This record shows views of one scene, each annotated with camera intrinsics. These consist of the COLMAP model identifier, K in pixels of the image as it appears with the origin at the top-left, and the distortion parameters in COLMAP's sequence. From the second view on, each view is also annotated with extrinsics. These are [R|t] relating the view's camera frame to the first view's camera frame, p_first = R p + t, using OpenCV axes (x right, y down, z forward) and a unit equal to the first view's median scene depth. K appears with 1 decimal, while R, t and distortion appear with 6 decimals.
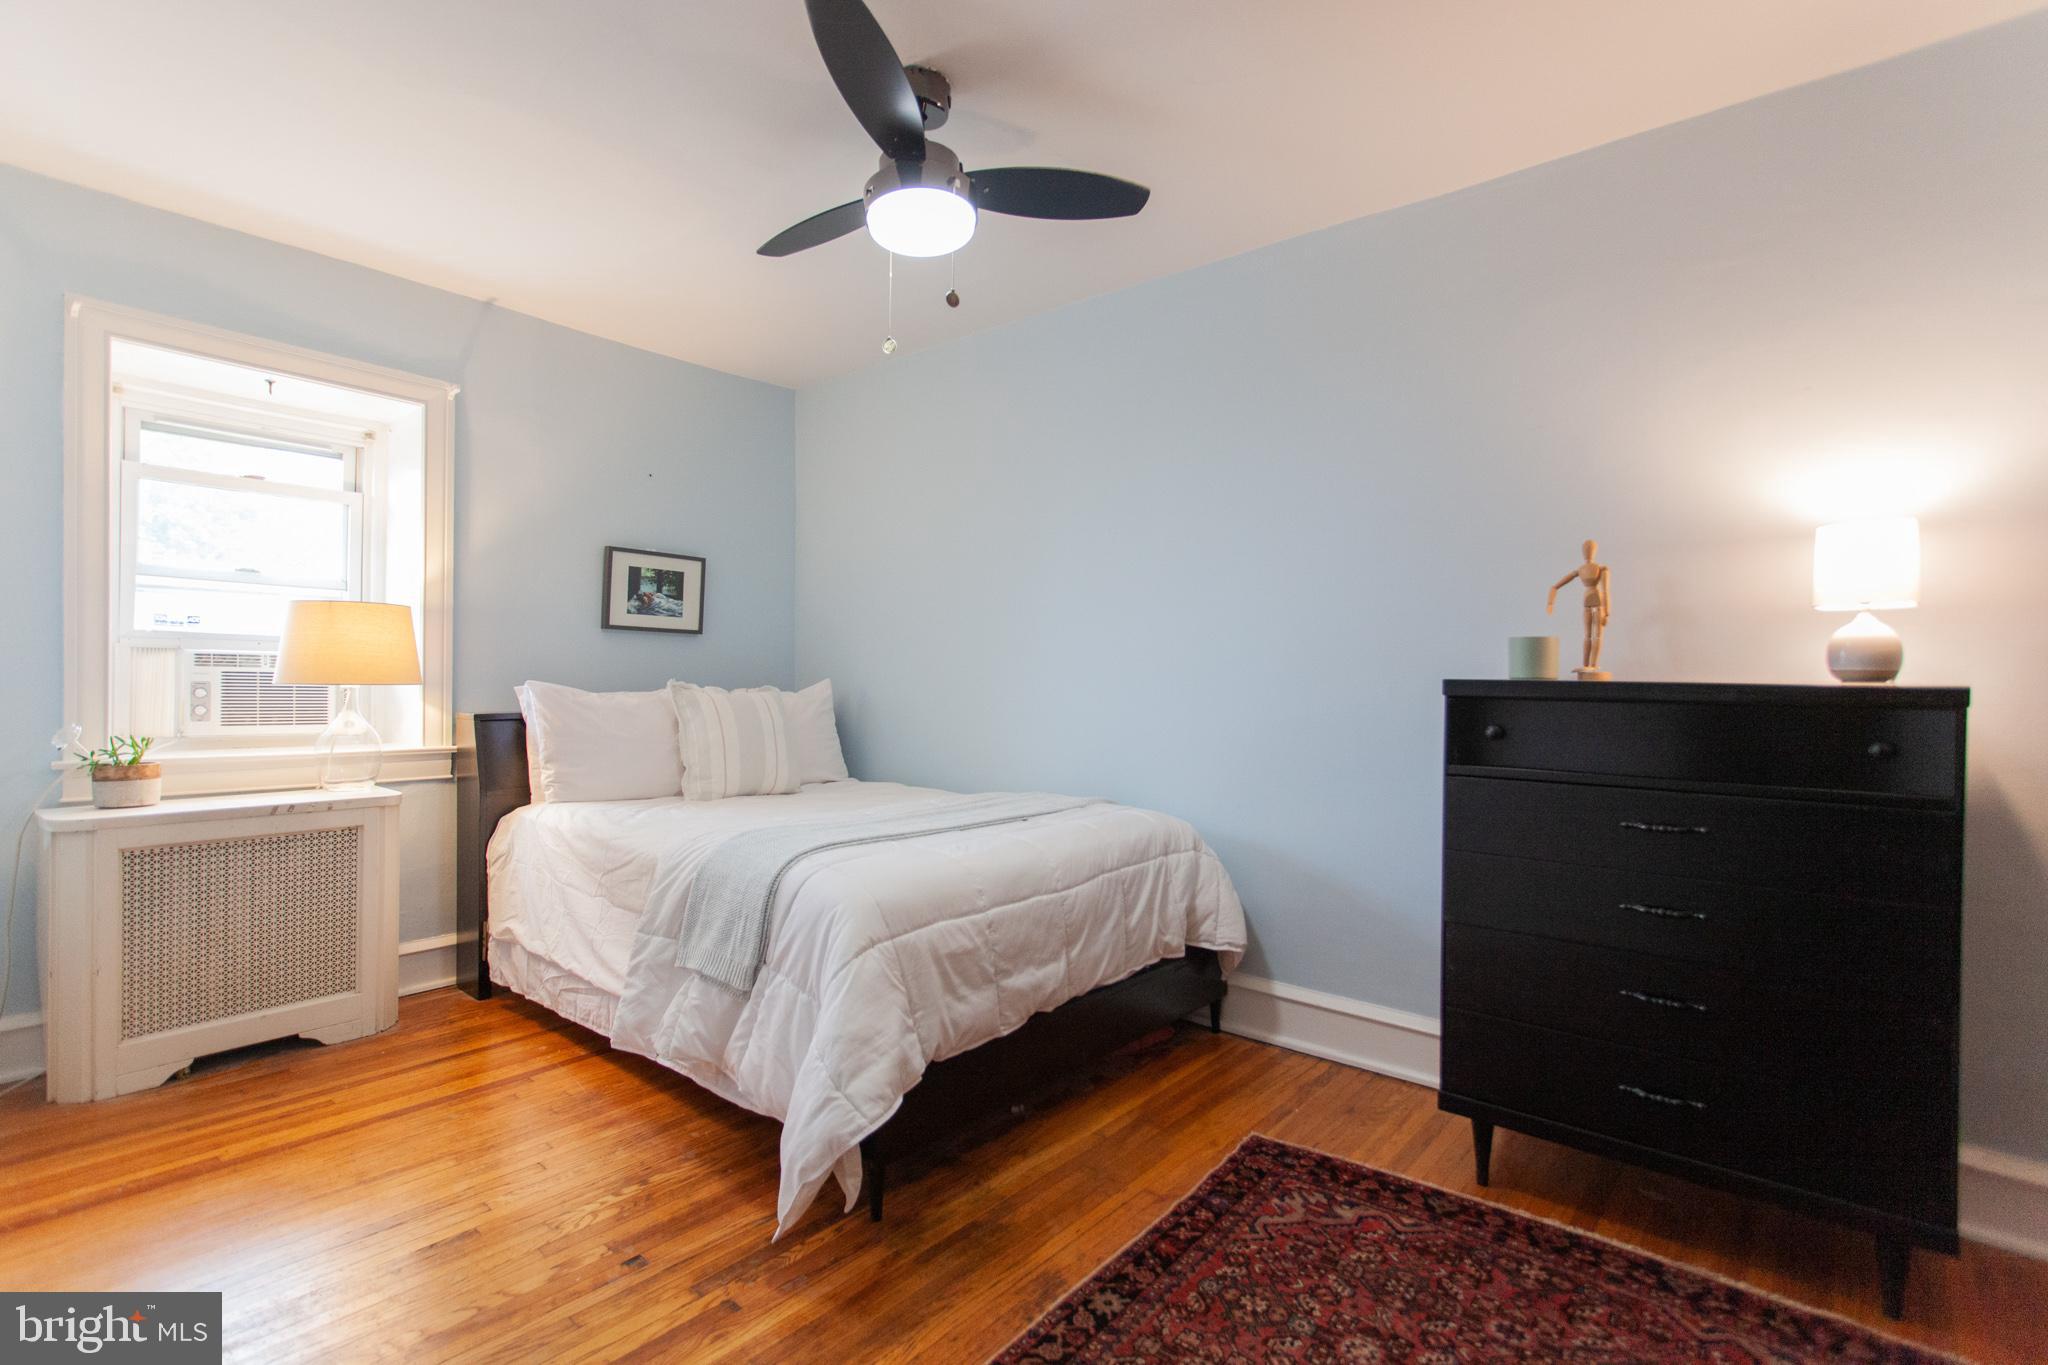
lens RADIAL K [[966.5, 0, 1024.0], [0, 966.5, 682.5], [0, 0, 1]] dist [0.005268, 0.001250]
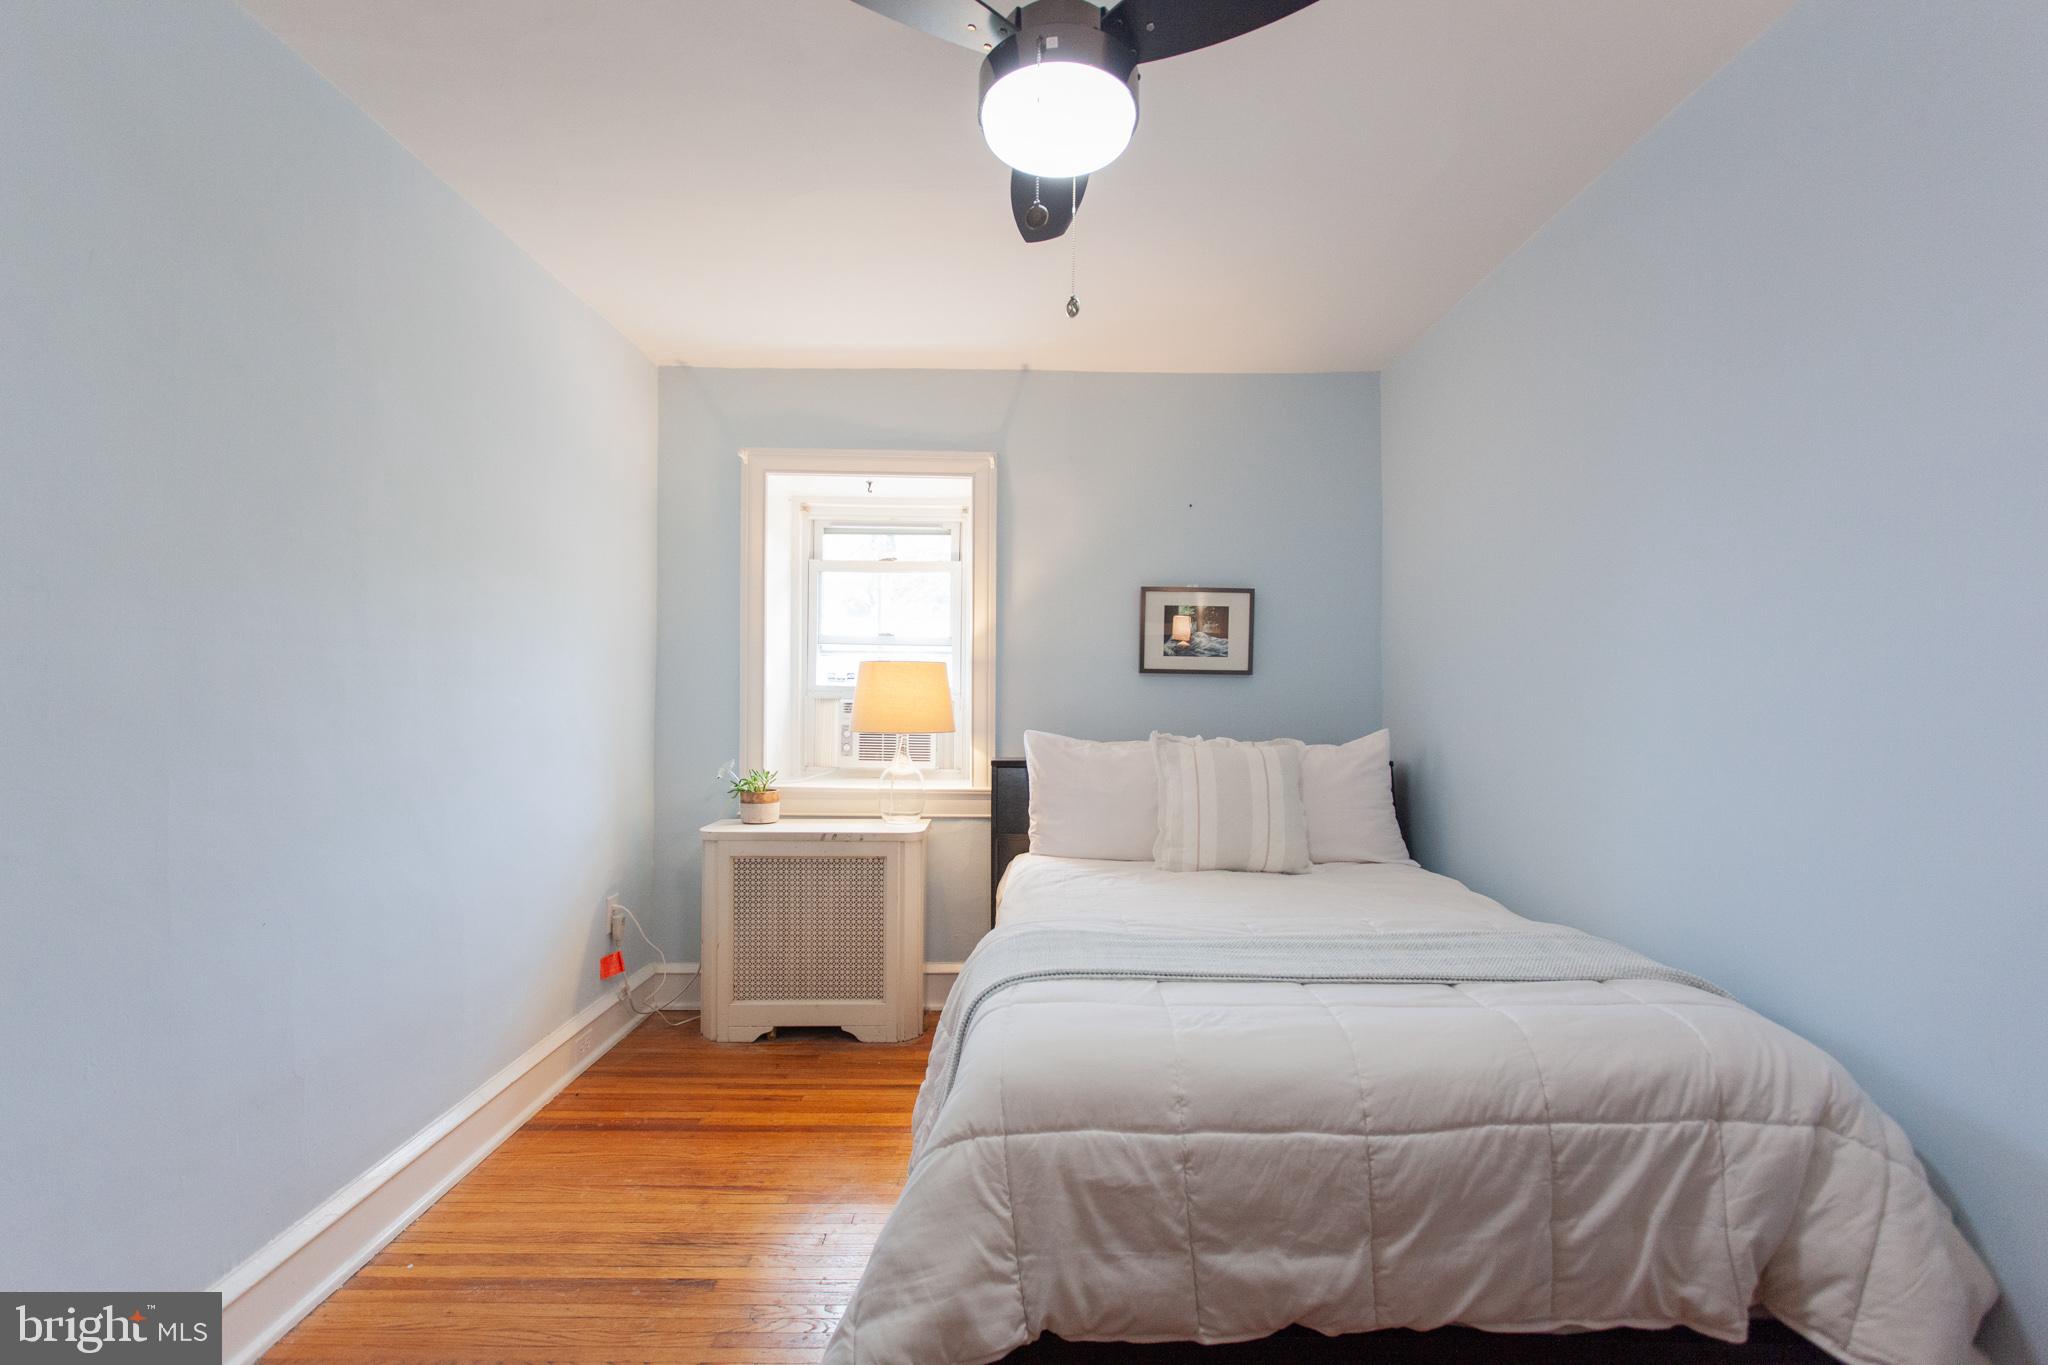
lens RADIAL K [[966.5, 0, 1024.0], [0, 966.5, 682.5], [0, 0, 1]] dist [0.005268, 0.001250]
pose [[0.645724, -0.010384, -0.763500, 0.320022], [-0.002599, 0.999872, -0.015798, -0.043513], [0.763566, 0.012186, 0.645615, 0.414004]]
